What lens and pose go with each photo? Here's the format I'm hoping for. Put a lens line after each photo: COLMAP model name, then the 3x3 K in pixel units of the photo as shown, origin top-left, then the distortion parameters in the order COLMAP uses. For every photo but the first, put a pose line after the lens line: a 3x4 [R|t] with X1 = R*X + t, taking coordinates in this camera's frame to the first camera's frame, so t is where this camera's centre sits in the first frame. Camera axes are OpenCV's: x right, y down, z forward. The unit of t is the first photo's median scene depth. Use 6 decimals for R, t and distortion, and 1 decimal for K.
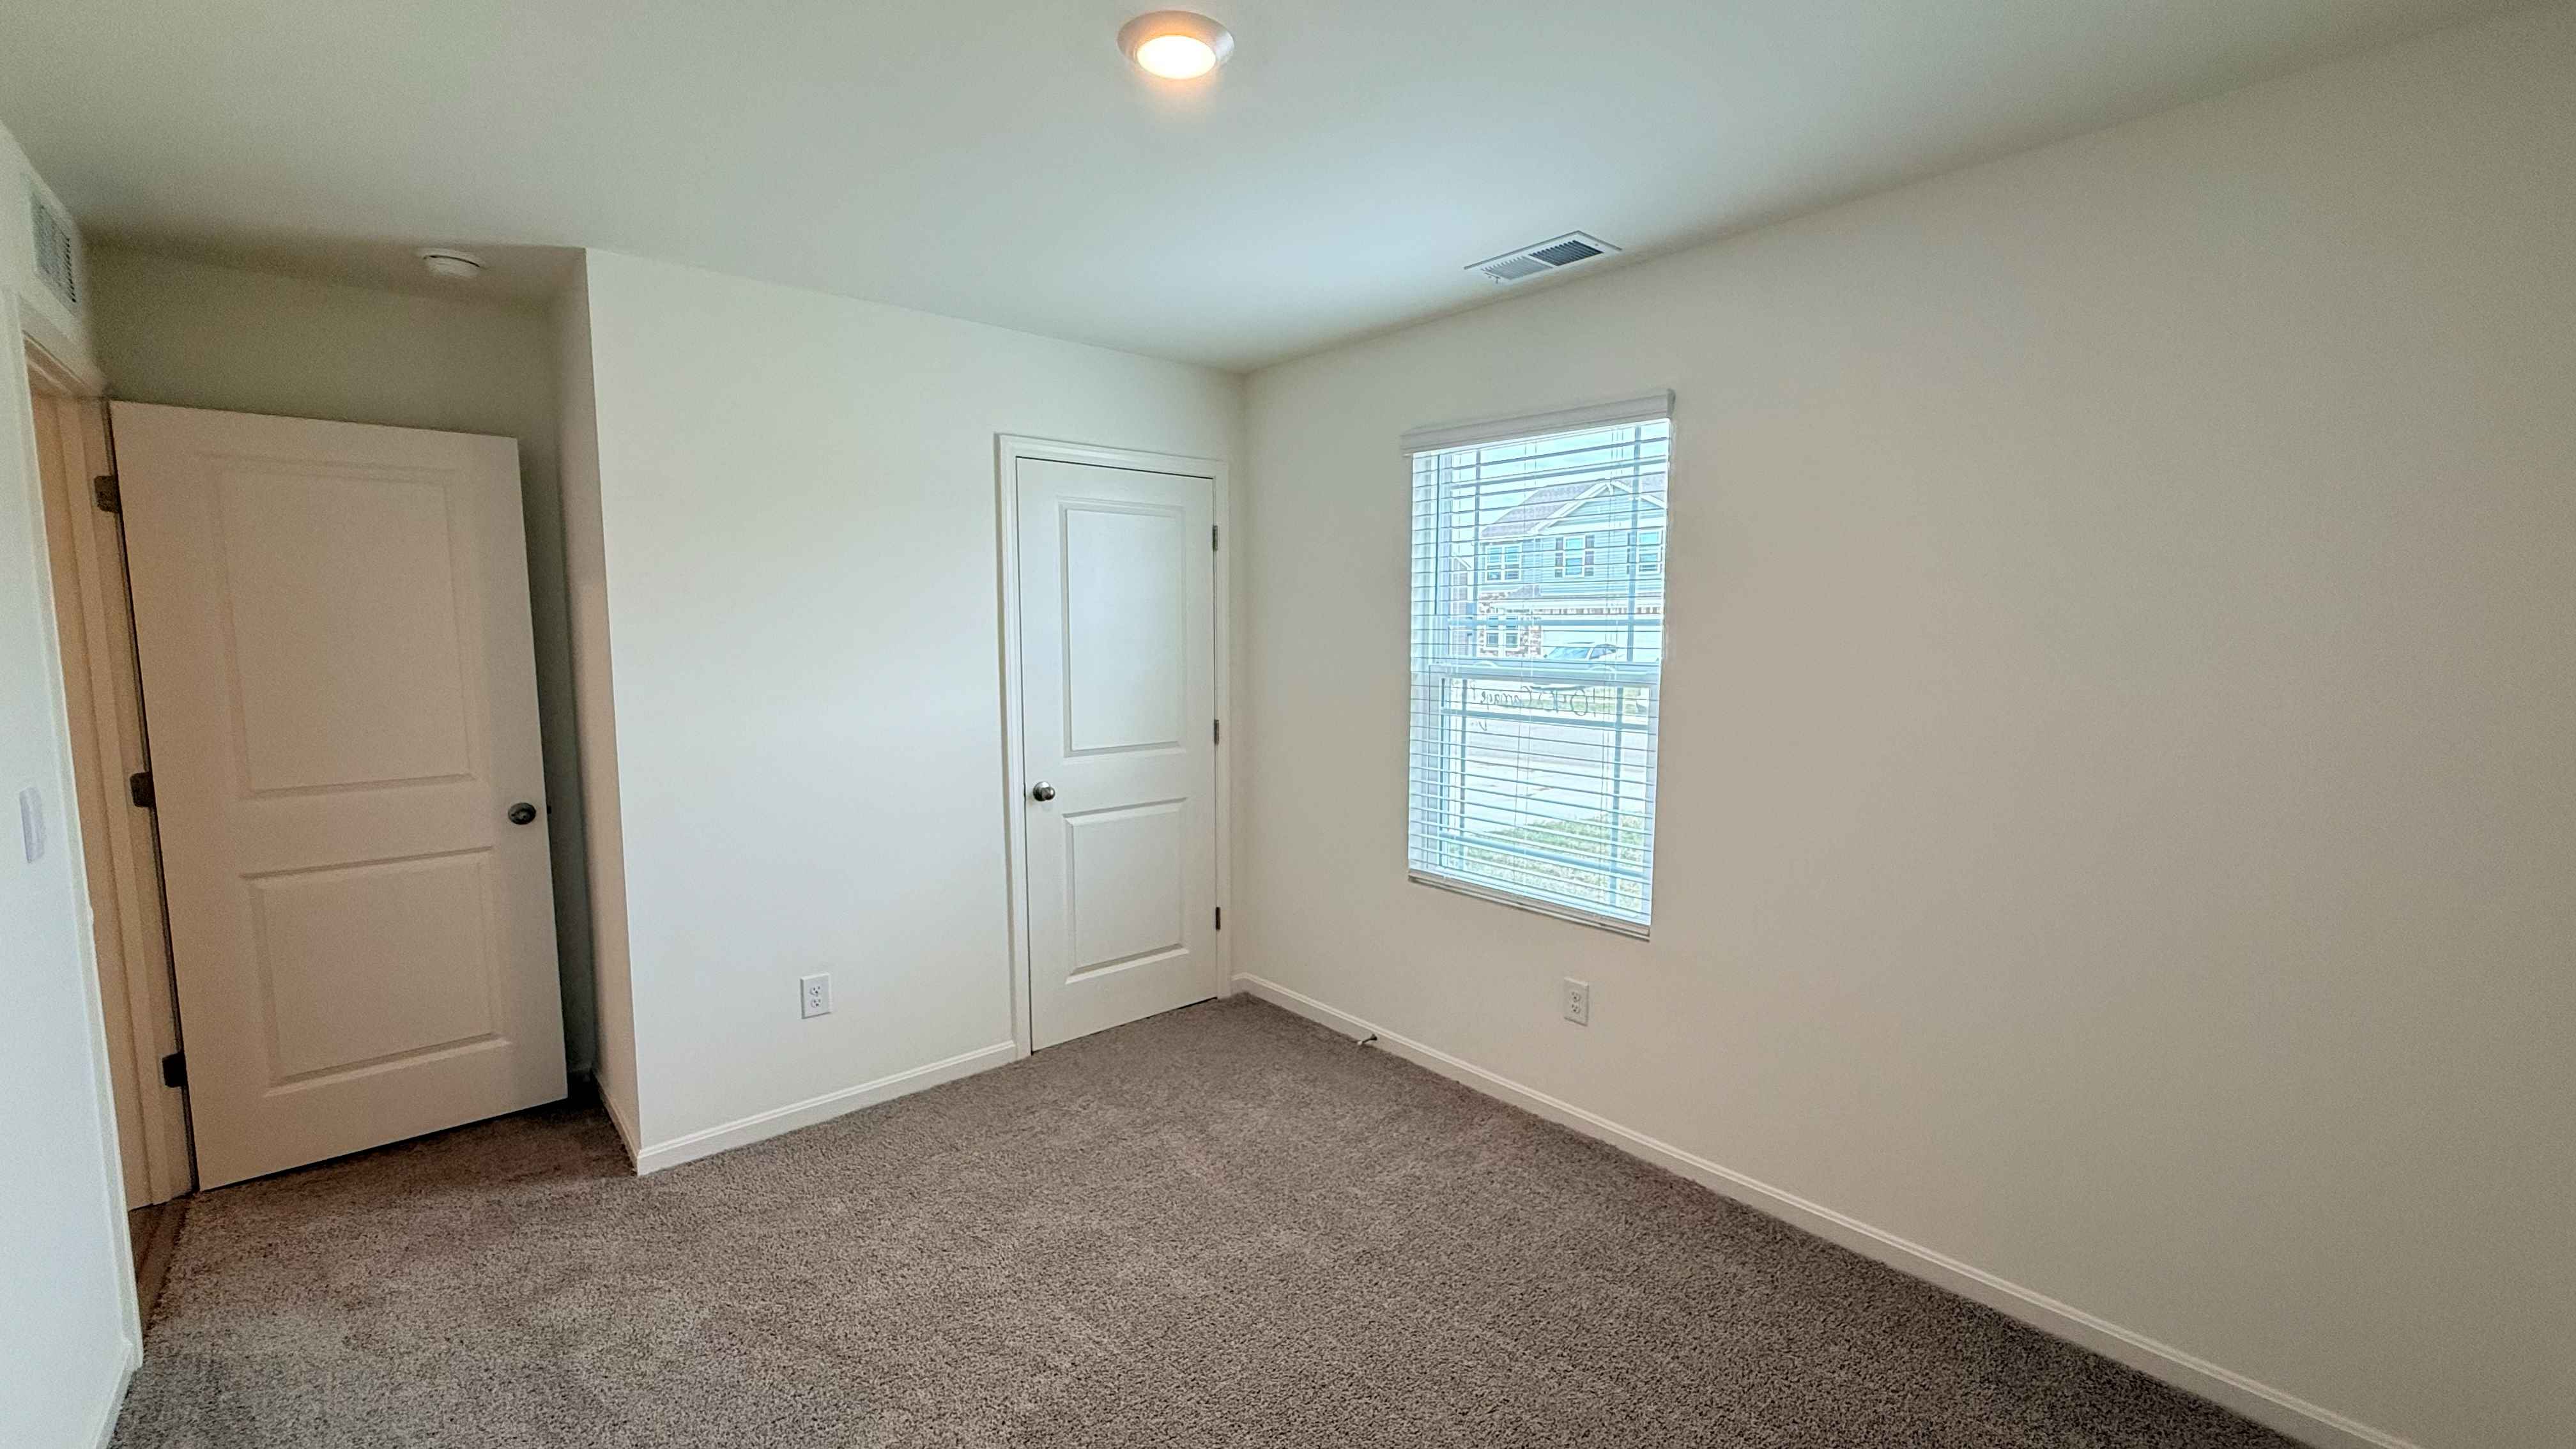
lens RADIAL K [[1024.7, 0, 1273.1], [0, 1024.7, 729.2], [0, 0, 1]] dist [0.001577, 0.000077]
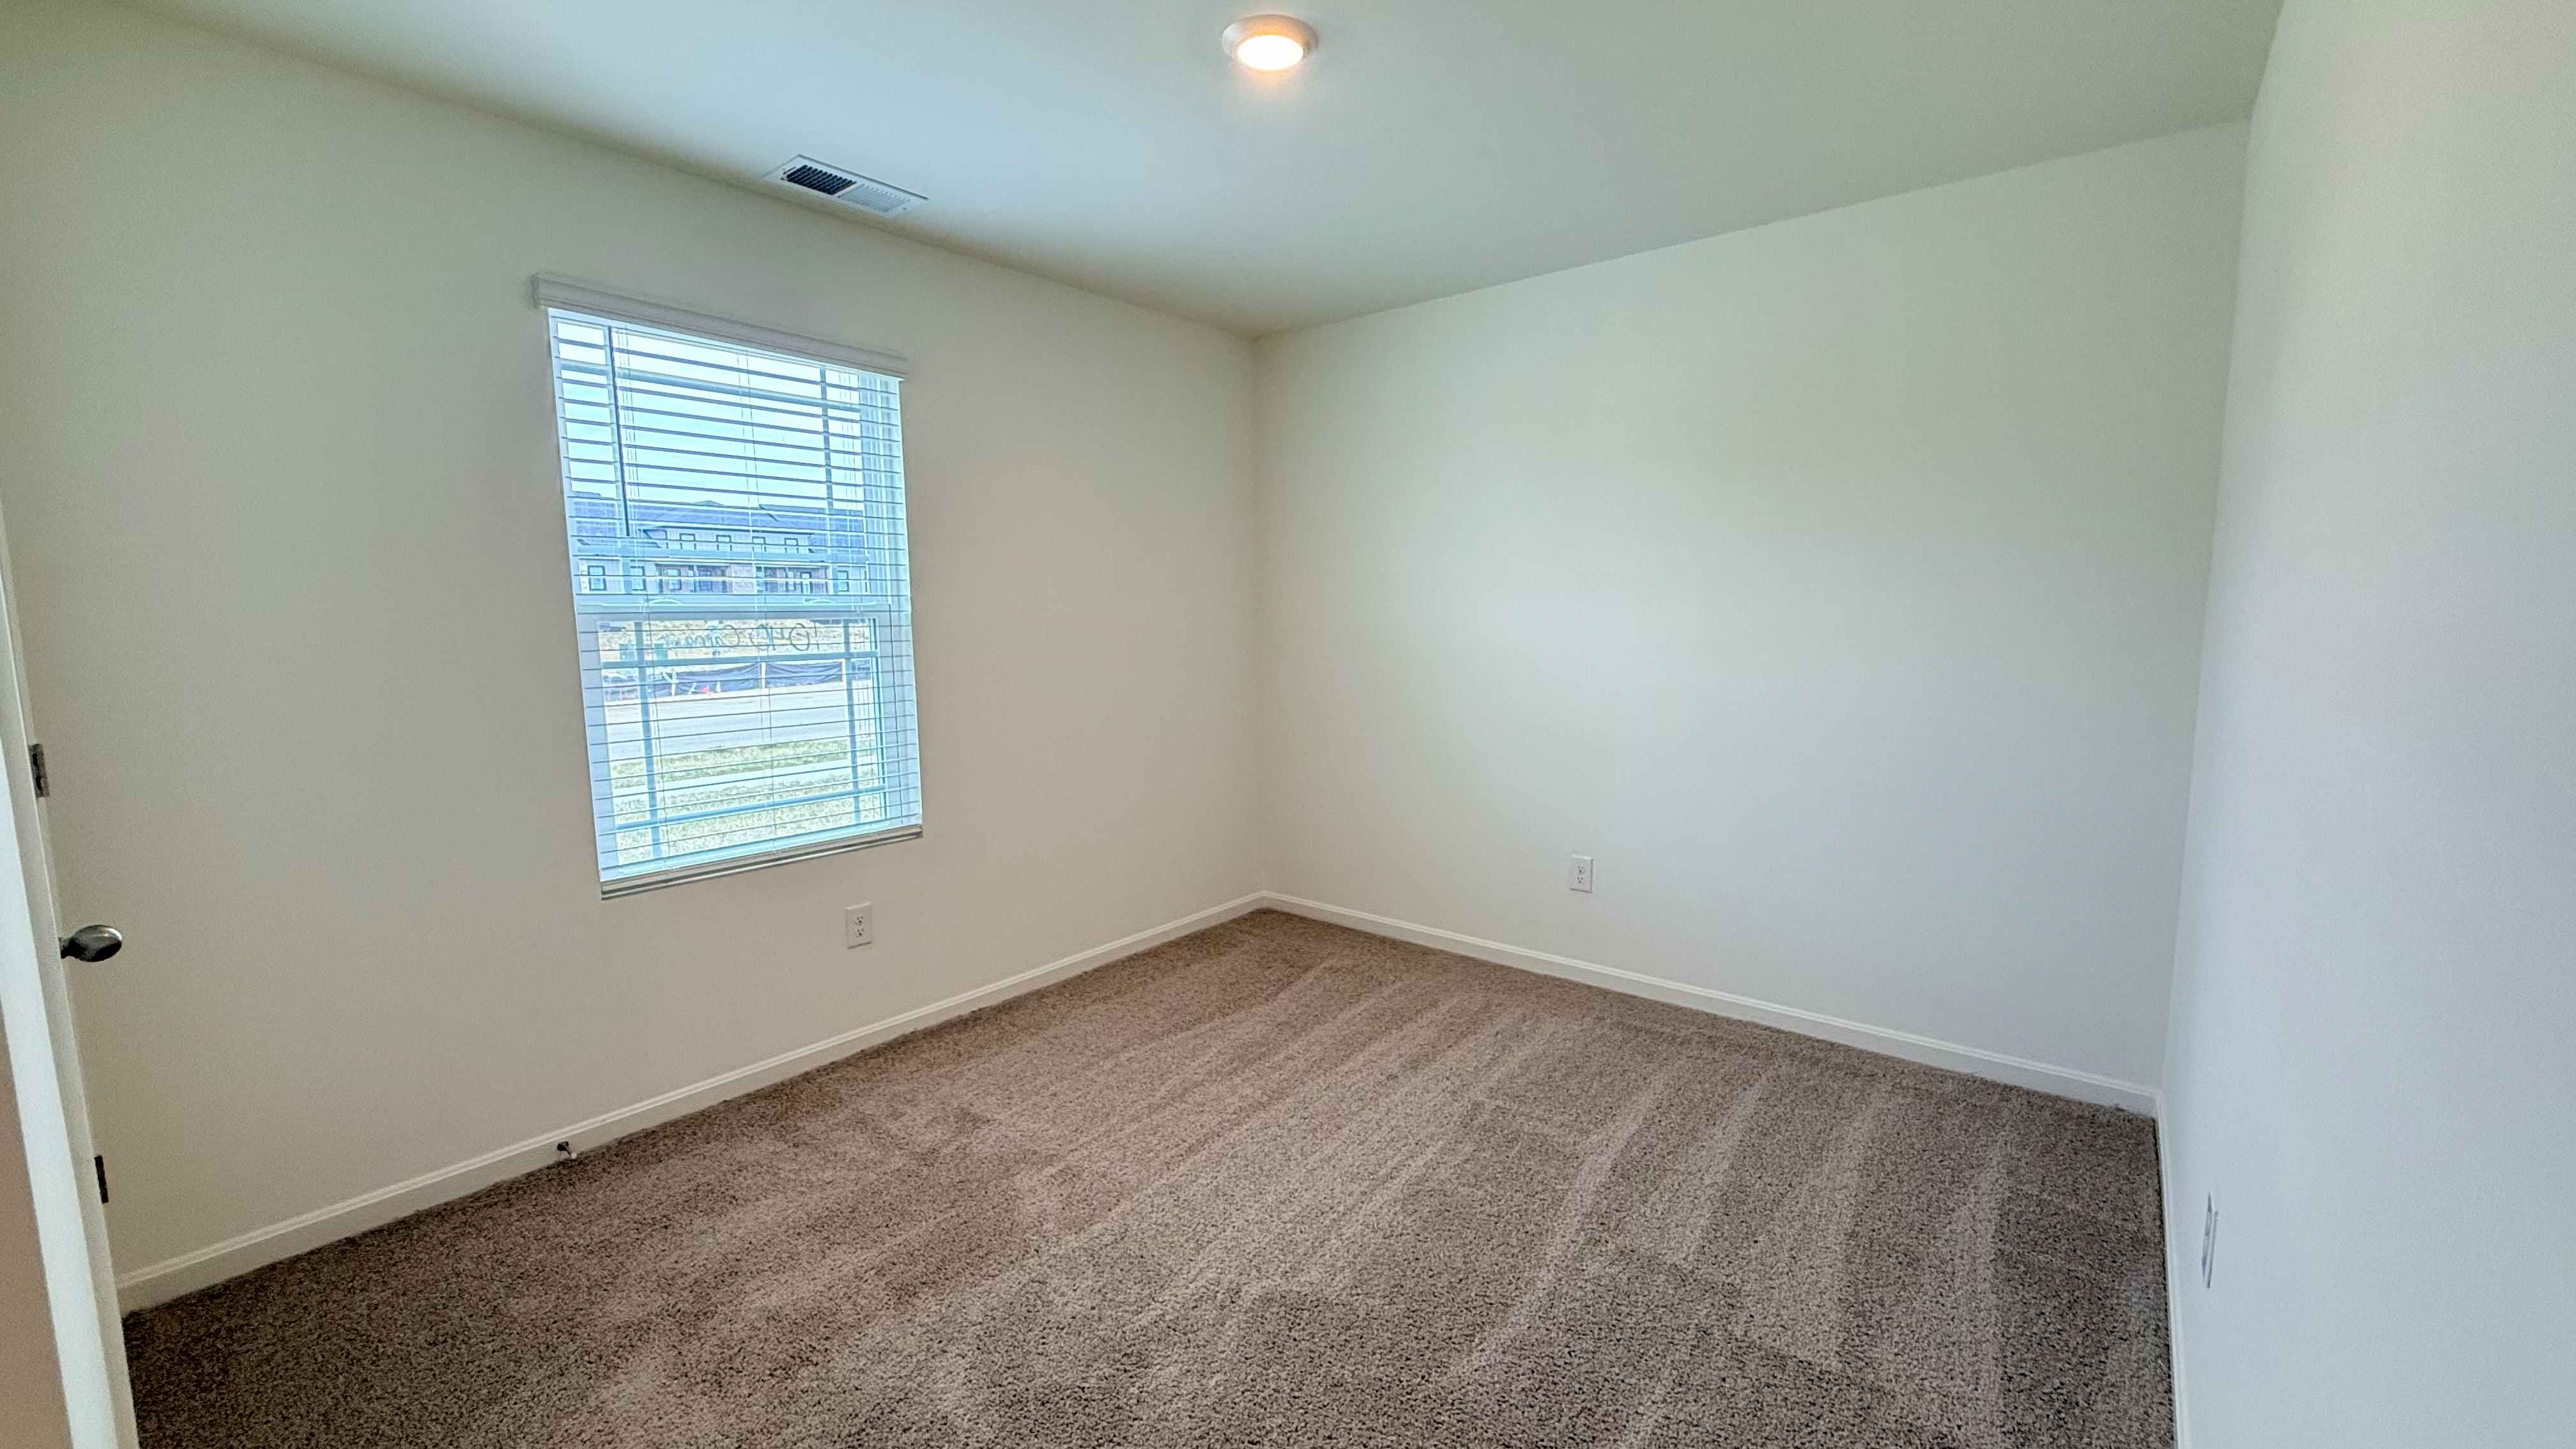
lens RADIAL K [[1031.3, 0, 1288.0], [0, 1031.3, 724.5], [0, 0, 1]] dist [0.001199, 0.000014]
pose [[-0.138796, -0.125507, 0.982336, -0.739212], [0.082893, 0.986983, 0.137813, -0.041315], [-0.986846, 0.100556, -0.126586, 0.660501]]
